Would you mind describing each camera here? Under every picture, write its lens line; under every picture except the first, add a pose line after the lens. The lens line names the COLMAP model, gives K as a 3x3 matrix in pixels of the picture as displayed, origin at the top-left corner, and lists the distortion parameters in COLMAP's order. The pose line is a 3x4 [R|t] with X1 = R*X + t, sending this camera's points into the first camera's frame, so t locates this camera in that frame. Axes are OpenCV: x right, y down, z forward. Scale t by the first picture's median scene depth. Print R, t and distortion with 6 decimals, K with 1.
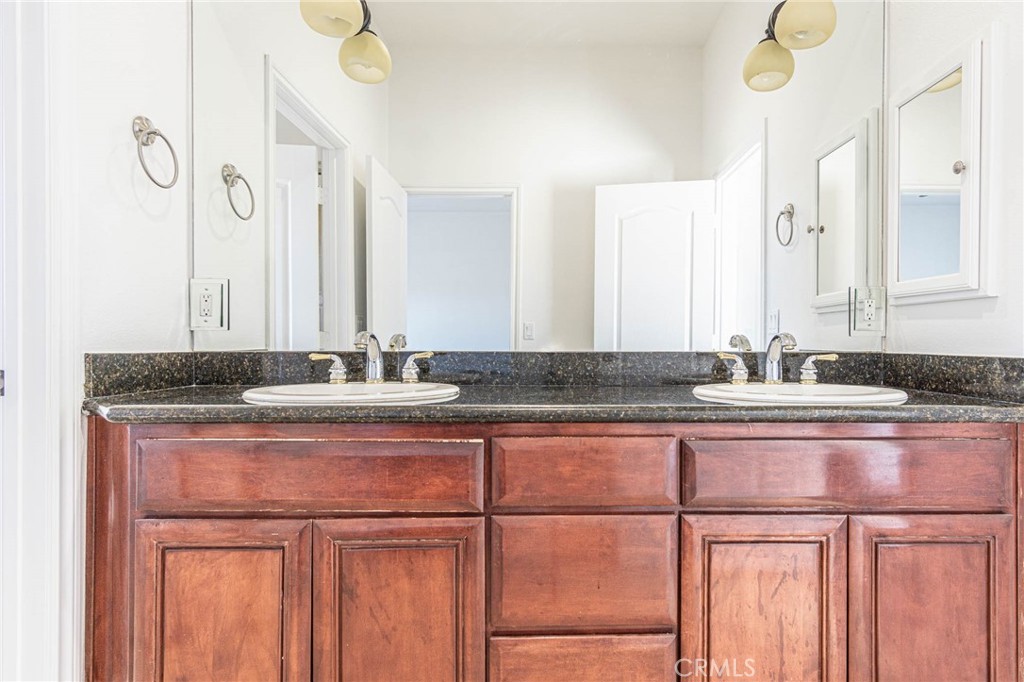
lens RADIAL K [[542.1, 0, 531.5], [0, 542.1, 341.9], [0, 0, 1]] dist [0.013055, -0.001103]
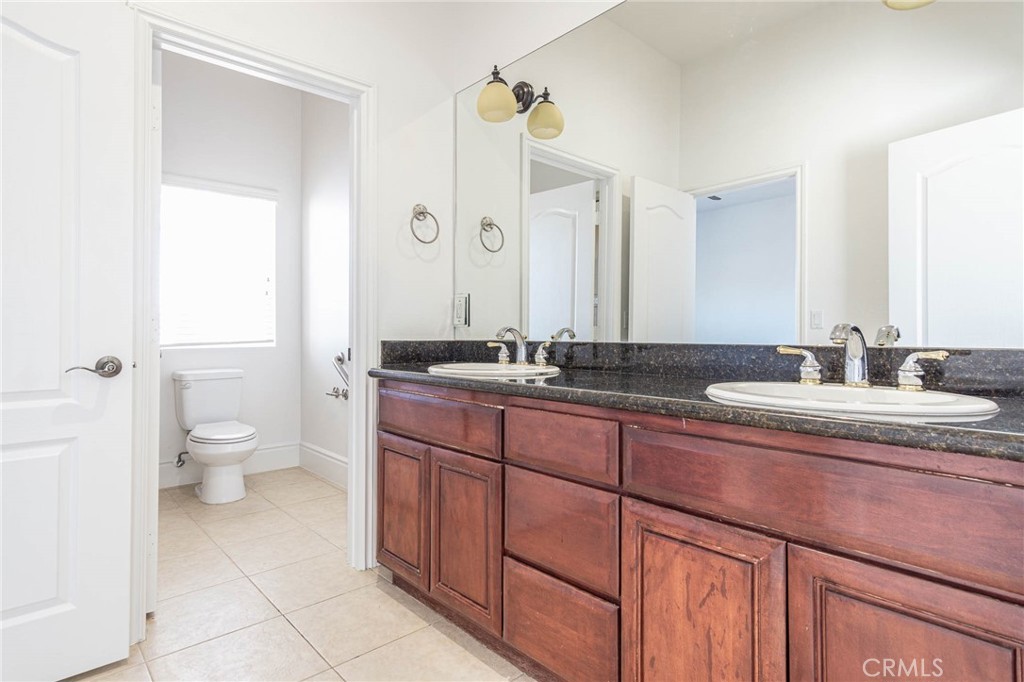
lens RADIAL K [[542.1, 0, 536.6], [0, 542.1, 328.2], [0, 0, 1]] dist [0.013055, -0.001103]
pose [[0.667744, -0.009199, -0.744334, 0.737662], [-0.001325, 0.999907, -0.013545, 0.003088], [0.744390, 0.010031, 0.667670, 0.125447]]
